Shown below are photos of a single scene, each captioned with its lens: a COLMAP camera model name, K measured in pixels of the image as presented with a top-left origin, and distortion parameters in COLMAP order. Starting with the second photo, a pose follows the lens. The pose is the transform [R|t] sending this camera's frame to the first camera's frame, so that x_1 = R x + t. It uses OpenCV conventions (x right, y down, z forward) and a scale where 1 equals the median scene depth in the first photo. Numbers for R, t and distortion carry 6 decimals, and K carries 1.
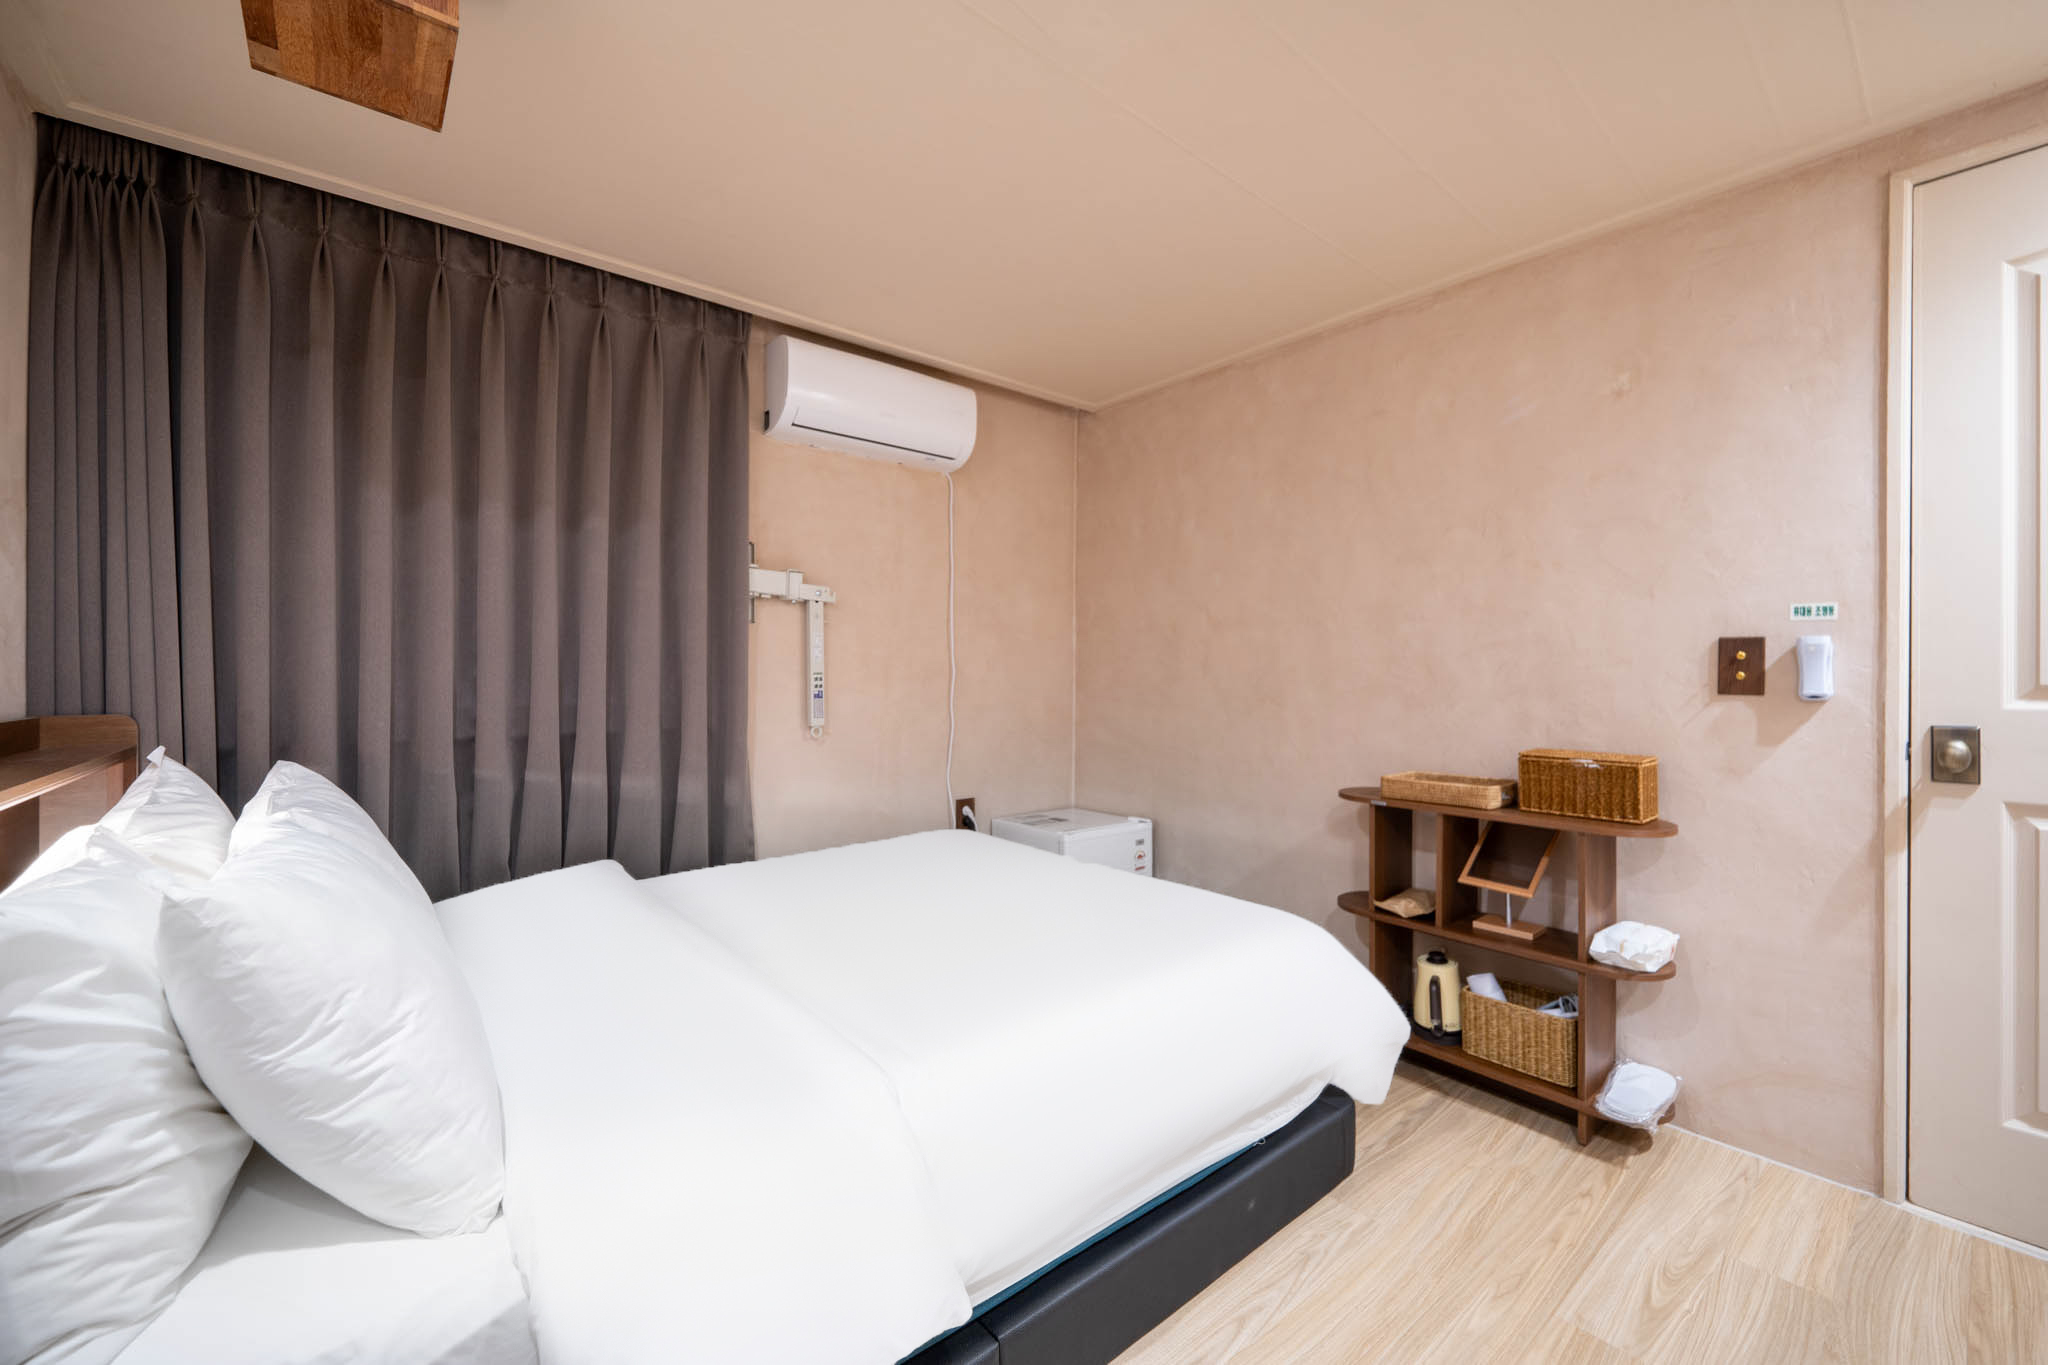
lens RADIAL K [[827.8, 0, 1036.6], [0, 827.8, 682.8], [0, 0, 1]] dist [-0.000934, -0.000111]
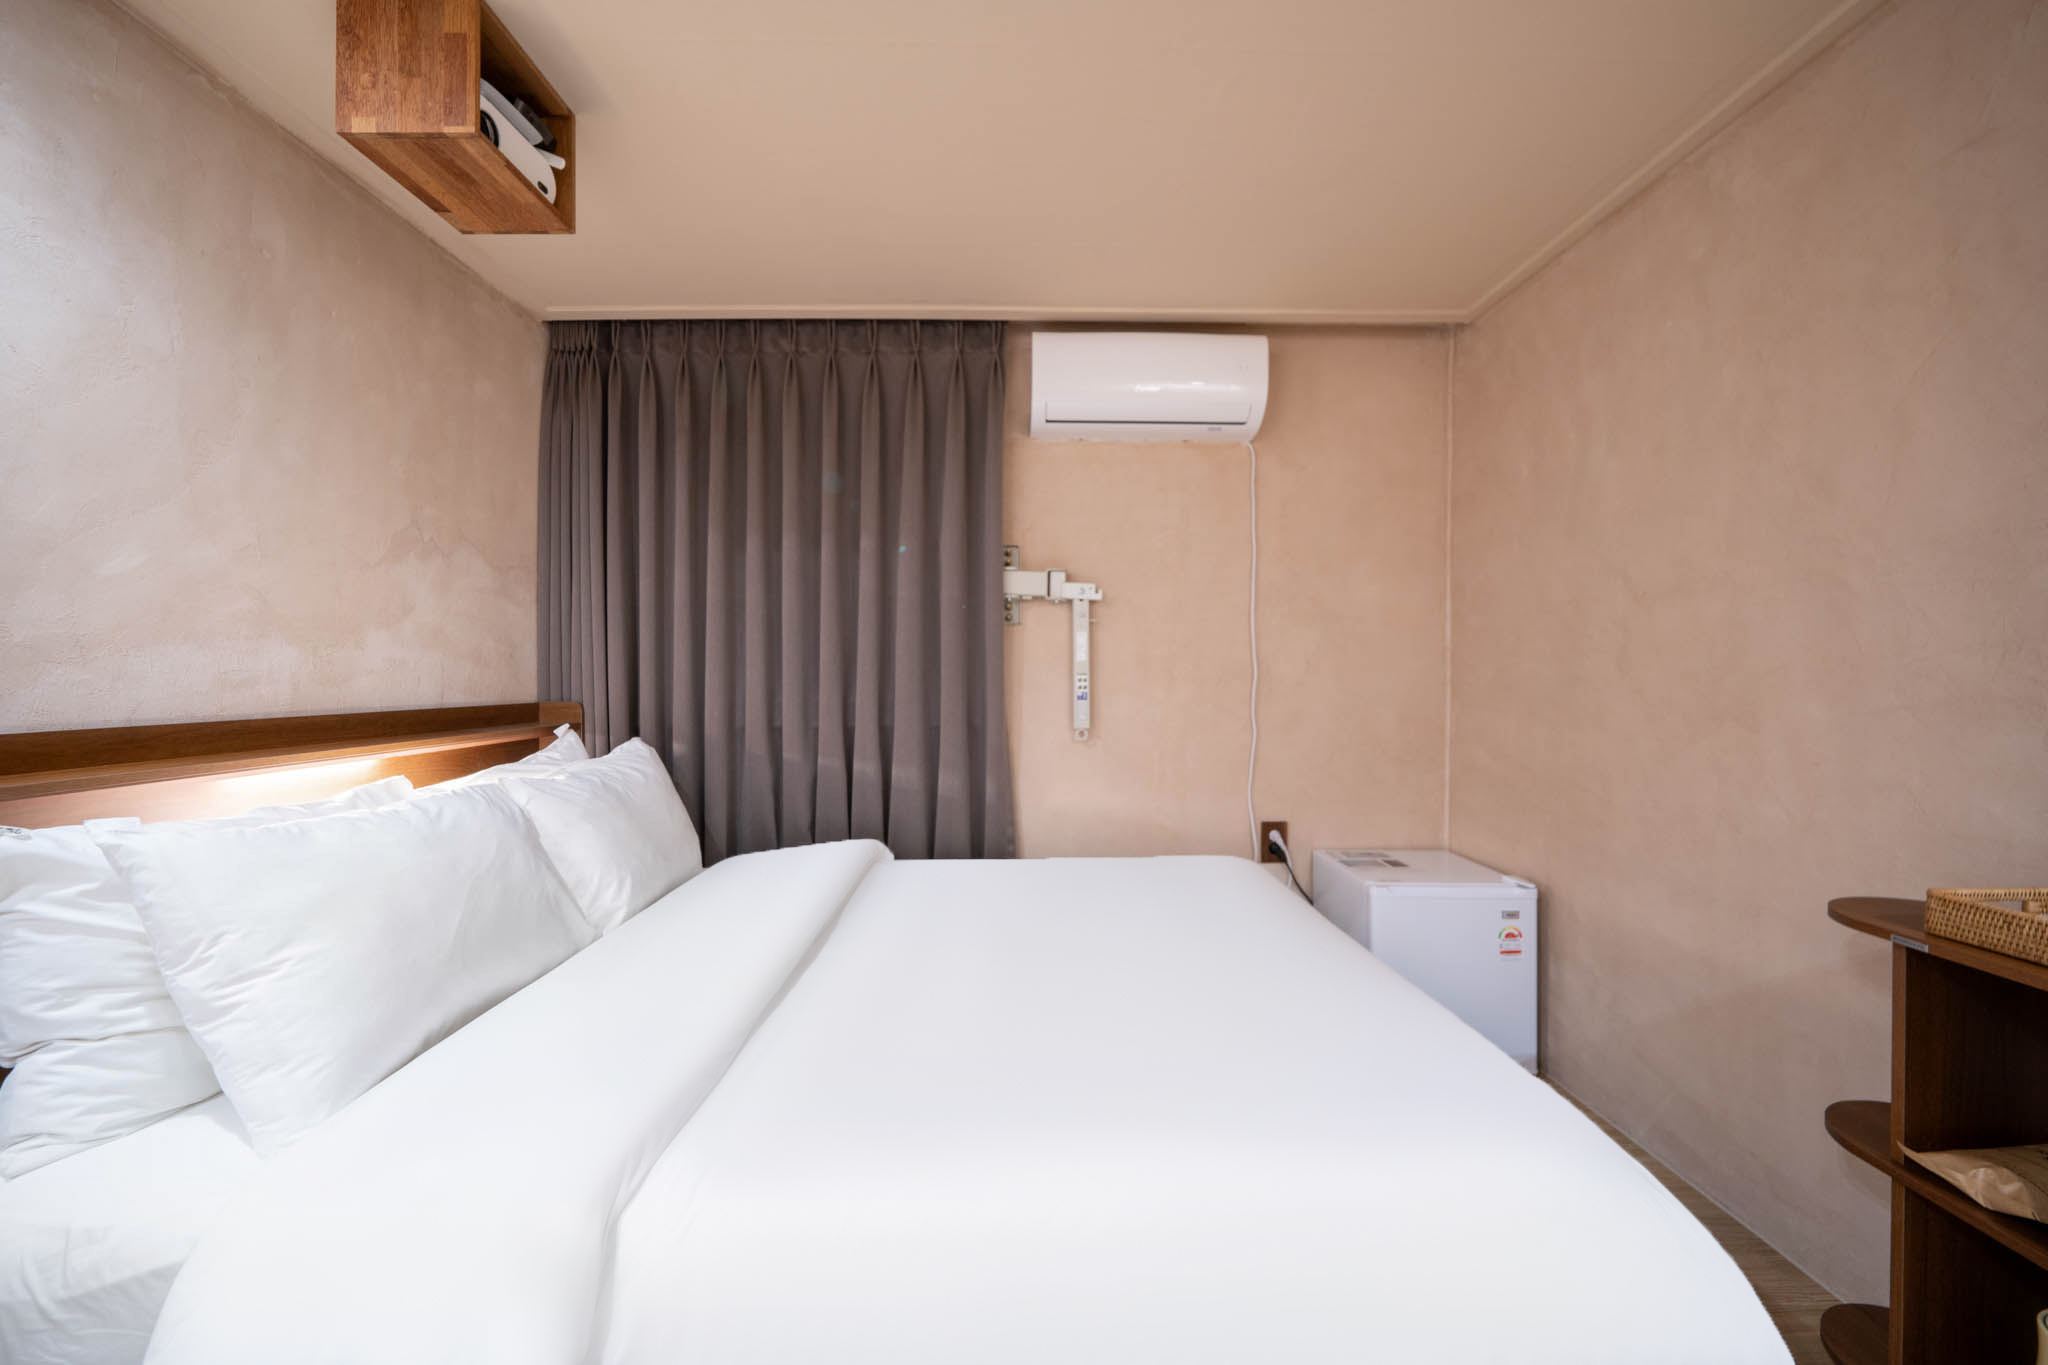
lens RADIAL K [[756.8, 0, 1031.7], [0, 756.8, 681.4], [0, 0, 1]] dist [-0.000428, -0.000255]
pose [[0.765402, 0.005724, -0.643527, 0.290346], [-0.005949, 0.999981, 0.001819, -0.004858], [0.643525, 0.002436, 0.765421, 0.321003]]
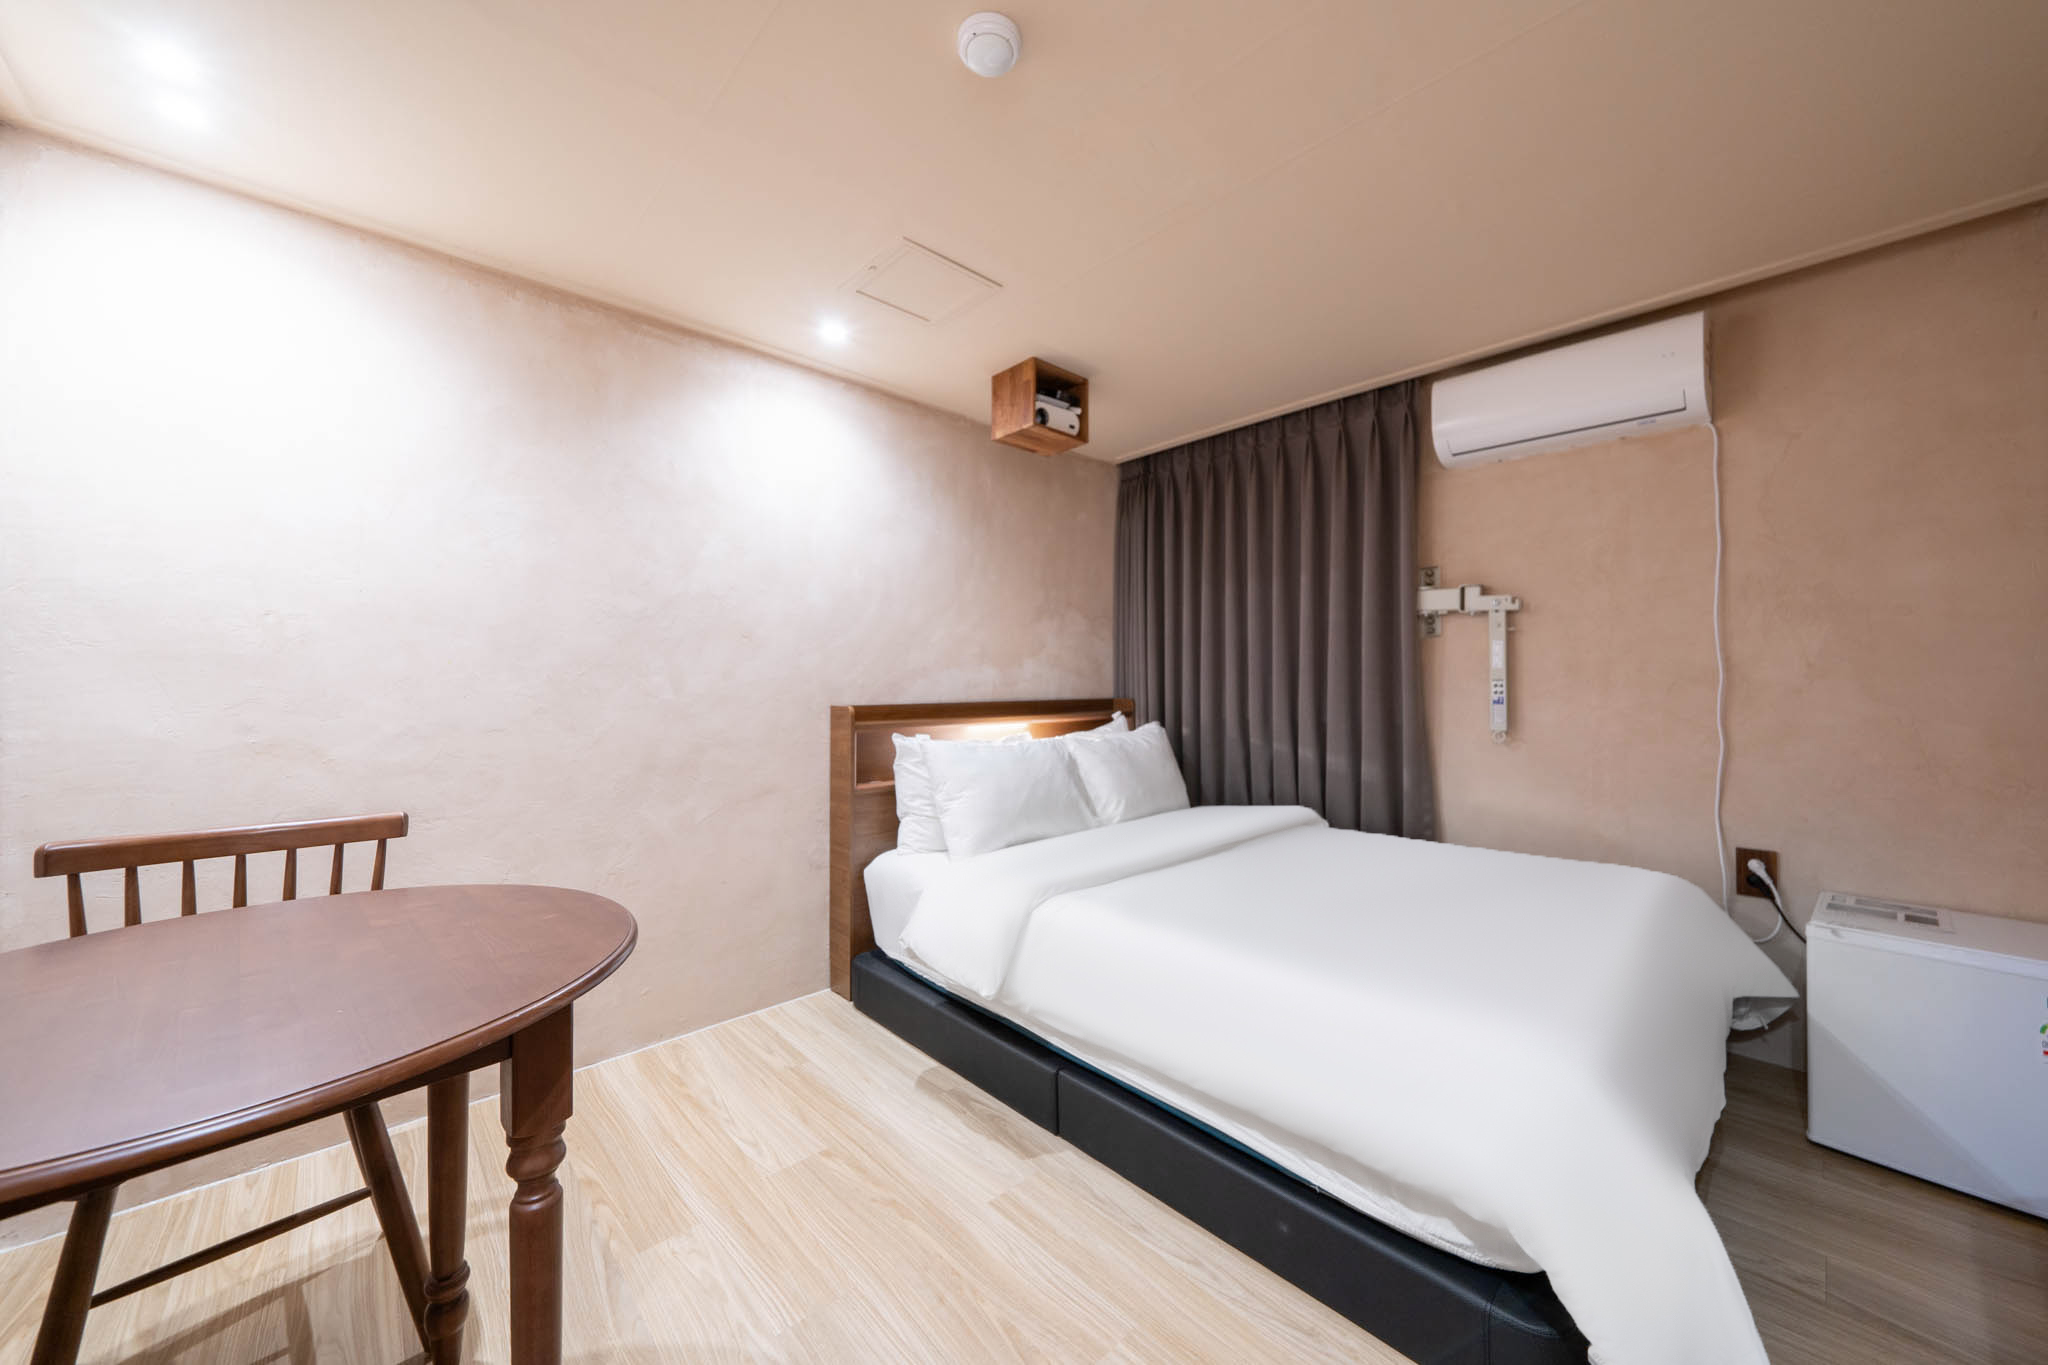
lens RADIAL K [[756.8, 0, 1031.7], [0, 756.8, 681.4], [0, 0, 1]] dist [-0.000428, -0.000255]
pose [[0.023723, -0.001833, -0.999717, 0.746645], [-0.008134, 0.999965, -0.002026, -0.003872], [0.999685, 0.008180, 0.023707, 0.443414]]
